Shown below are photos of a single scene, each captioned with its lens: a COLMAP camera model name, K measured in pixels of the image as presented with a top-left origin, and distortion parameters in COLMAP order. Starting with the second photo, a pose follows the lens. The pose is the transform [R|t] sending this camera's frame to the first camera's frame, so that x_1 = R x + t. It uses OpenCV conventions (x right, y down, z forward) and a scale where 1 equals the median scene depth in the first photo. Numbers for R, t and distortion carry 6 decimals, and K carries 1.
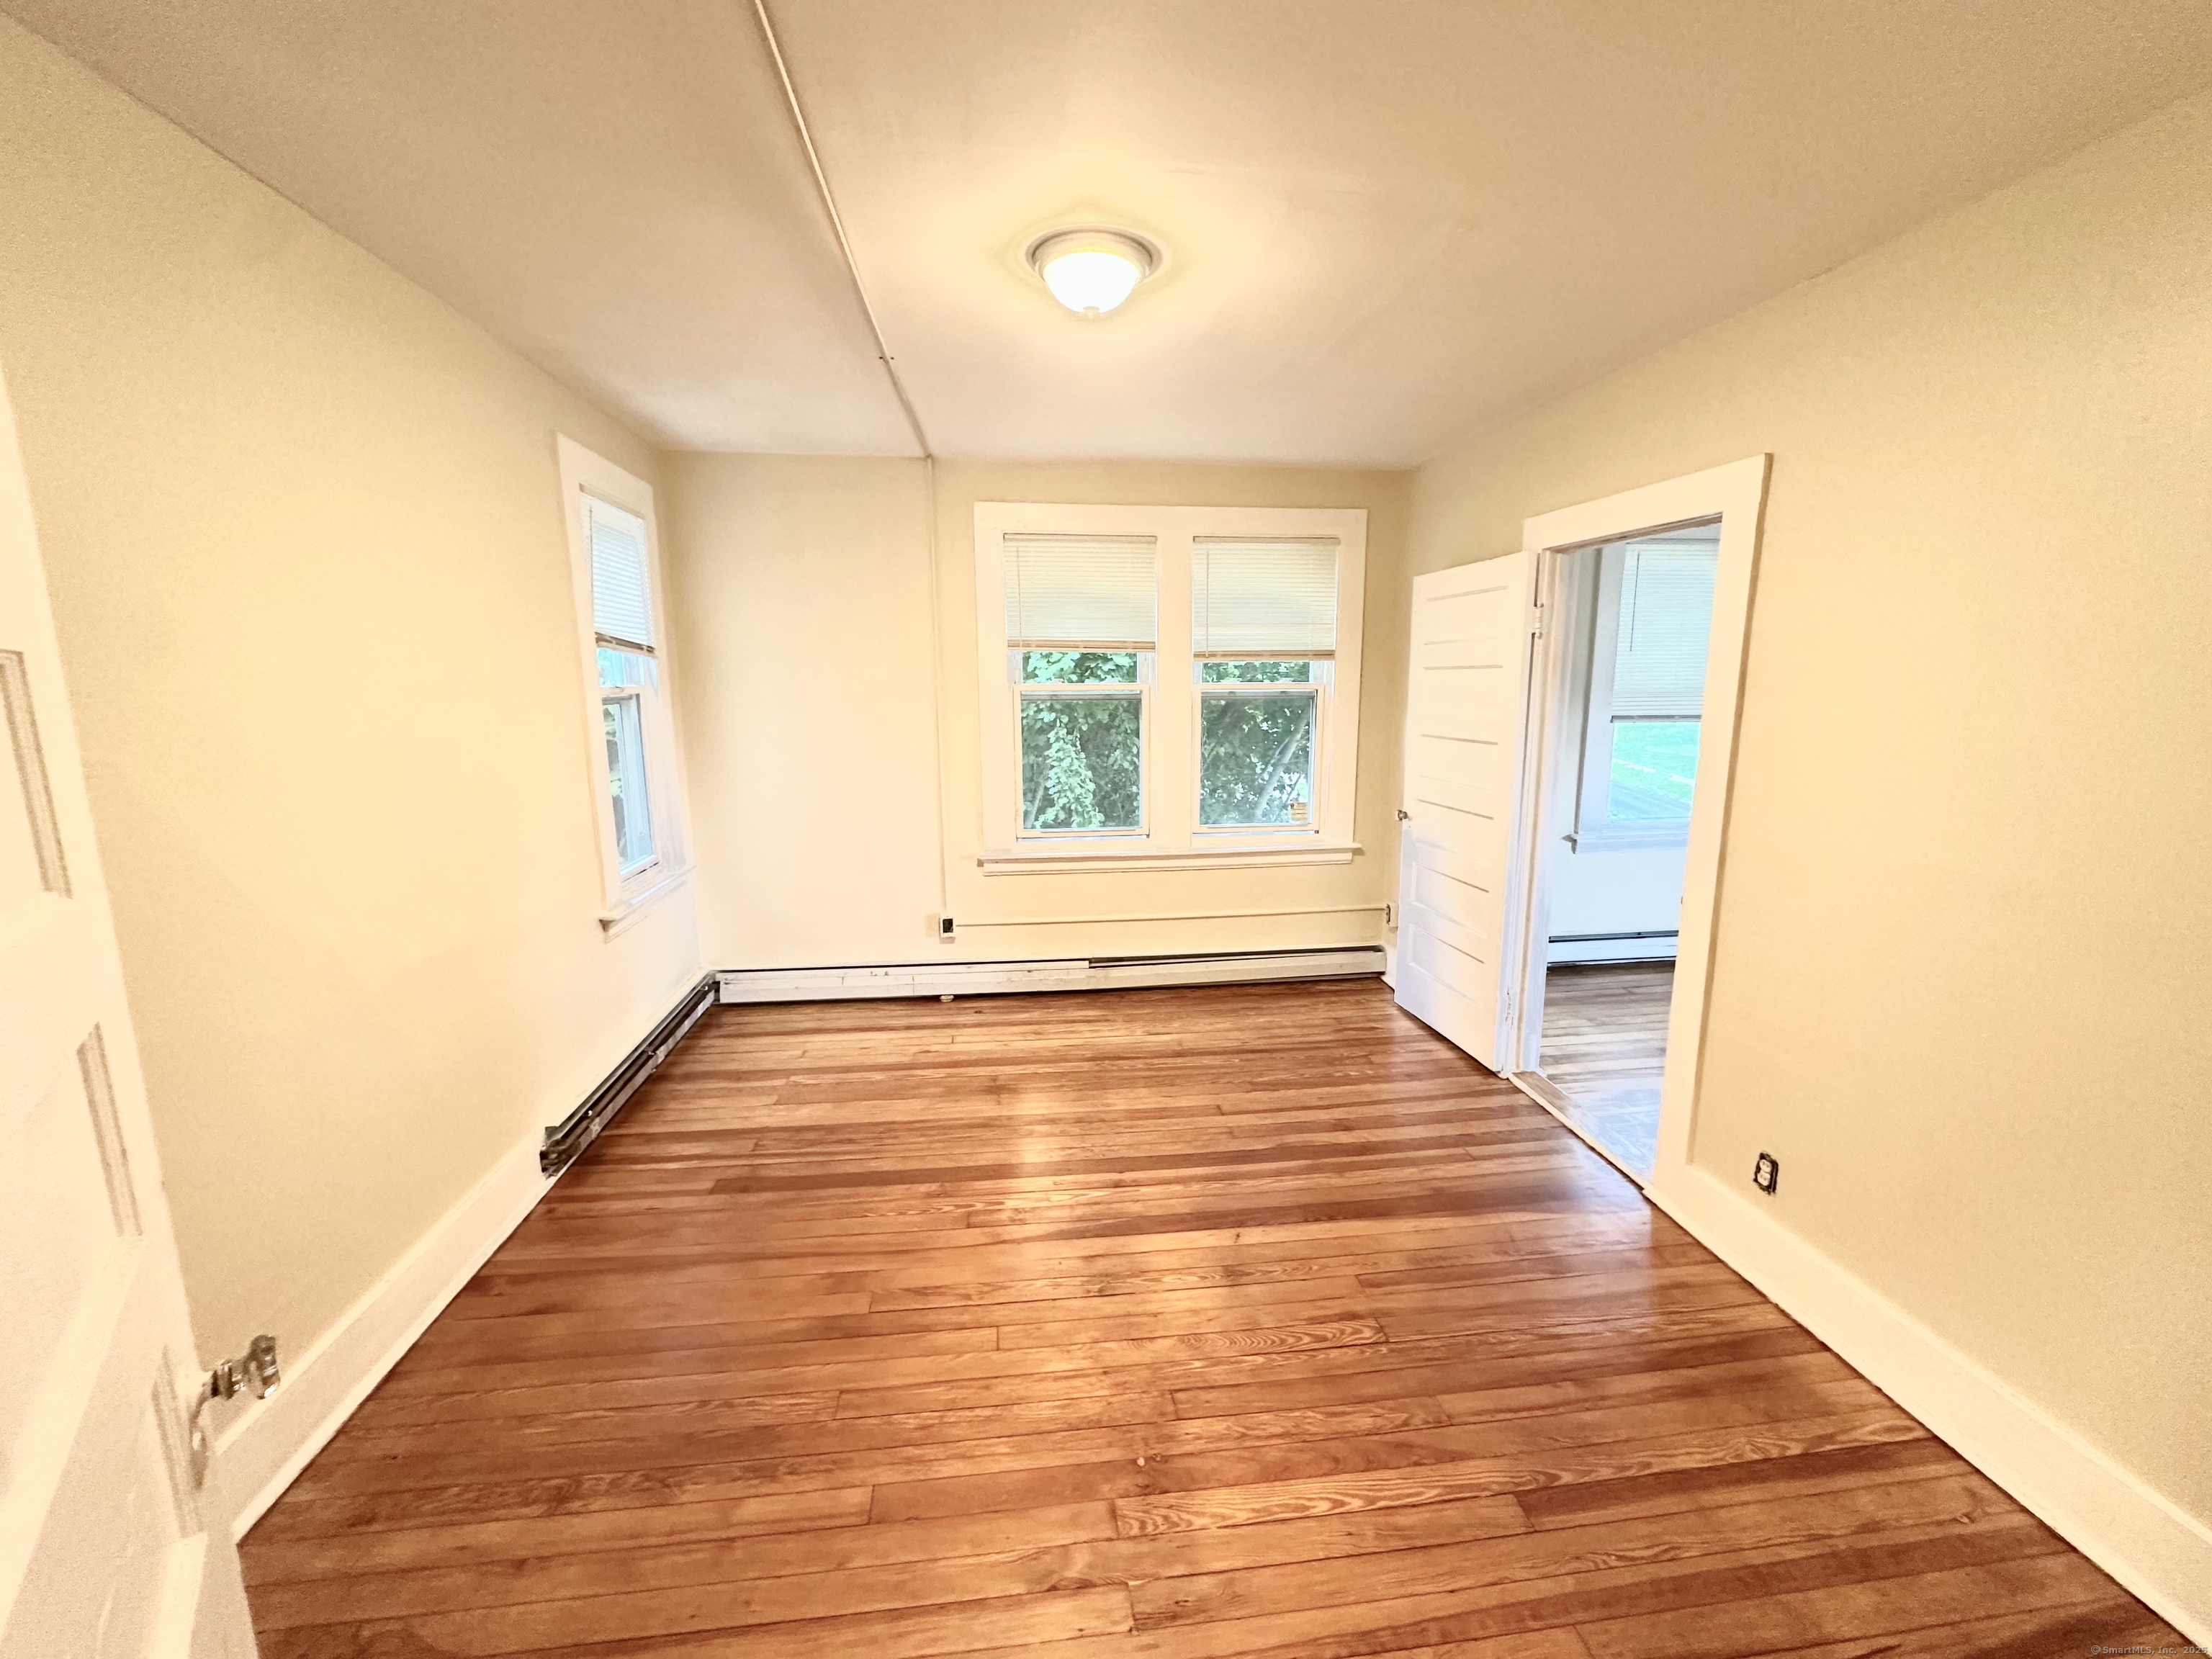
lens RADIAL K [[881.4, 0, 1105.5], [0, 881.4, 822.1], [0, 0, 1]] dist [-0.002781, -0.000093]
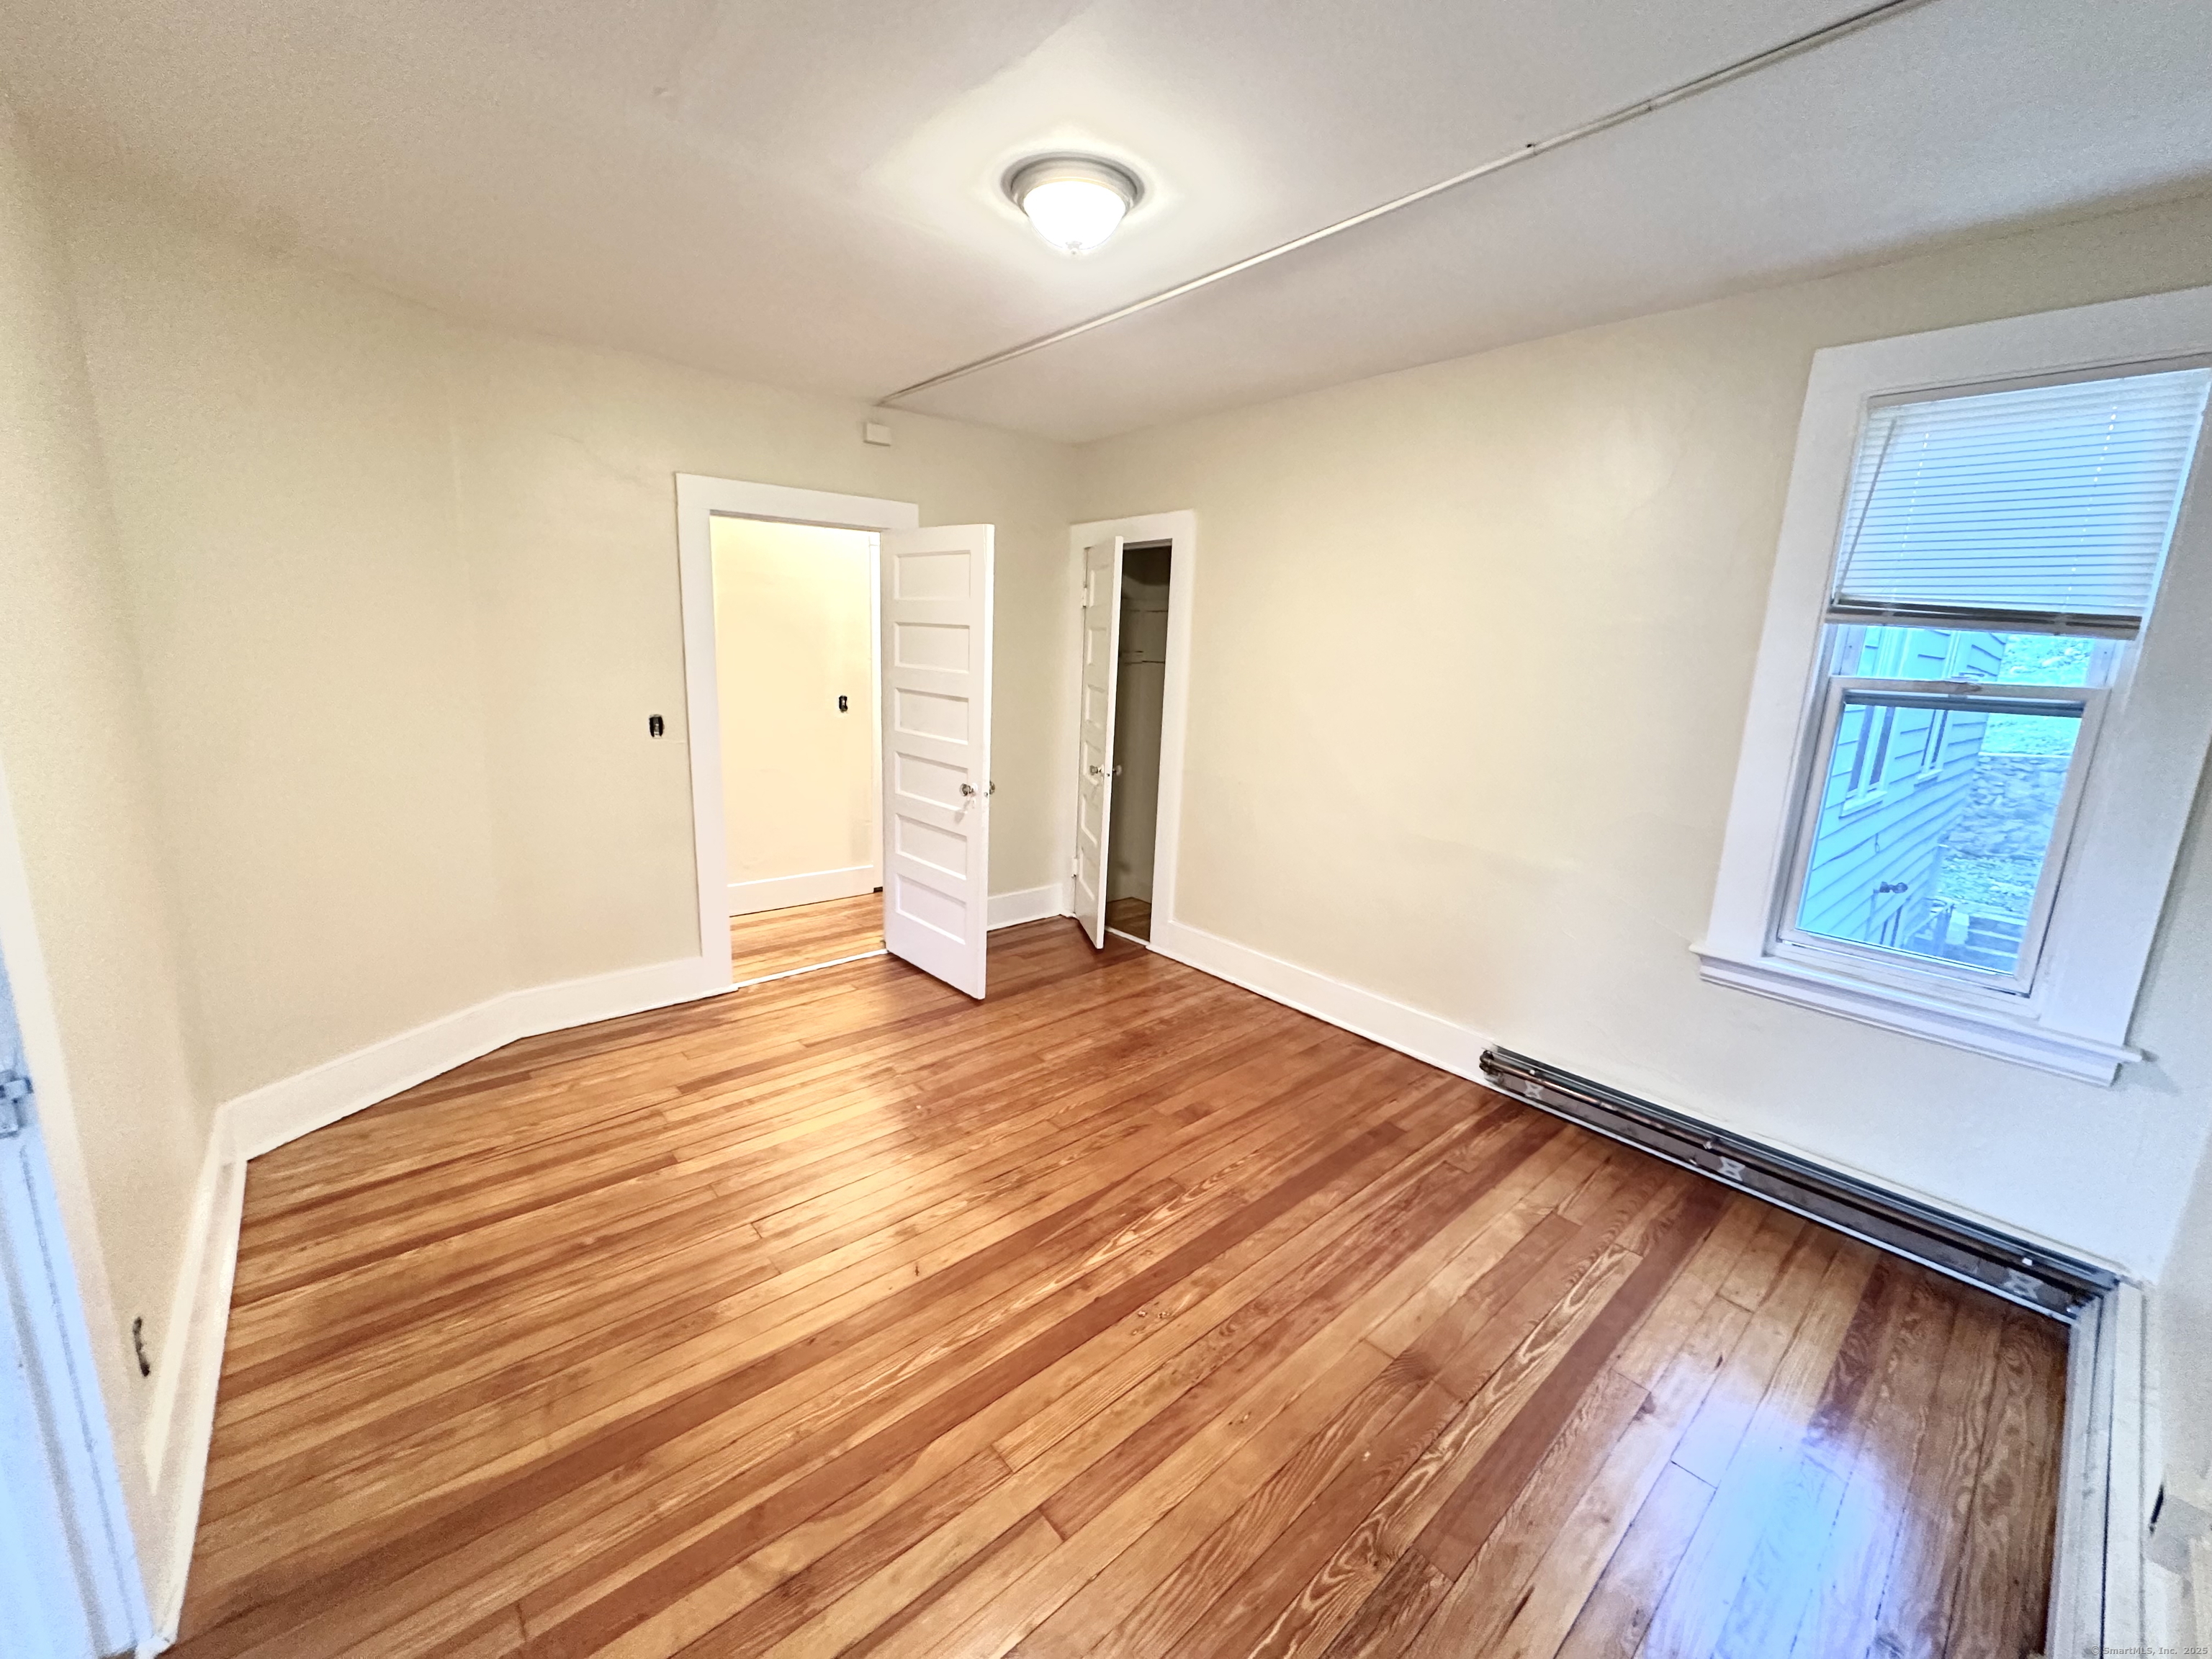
lens RADIAL K [[881.4, 0, 1105.5], [0, 881.4, 822.1], [0, 0, 1]] dist [-0.002781, -0.000093]
pose [[-0.827757, 0.084322, -0.554714, 0.409370], [-0.129155, 0.933459, 0.334624, -0.242390], [0.546019, 0.348631, -0.761787, 1.494010]]
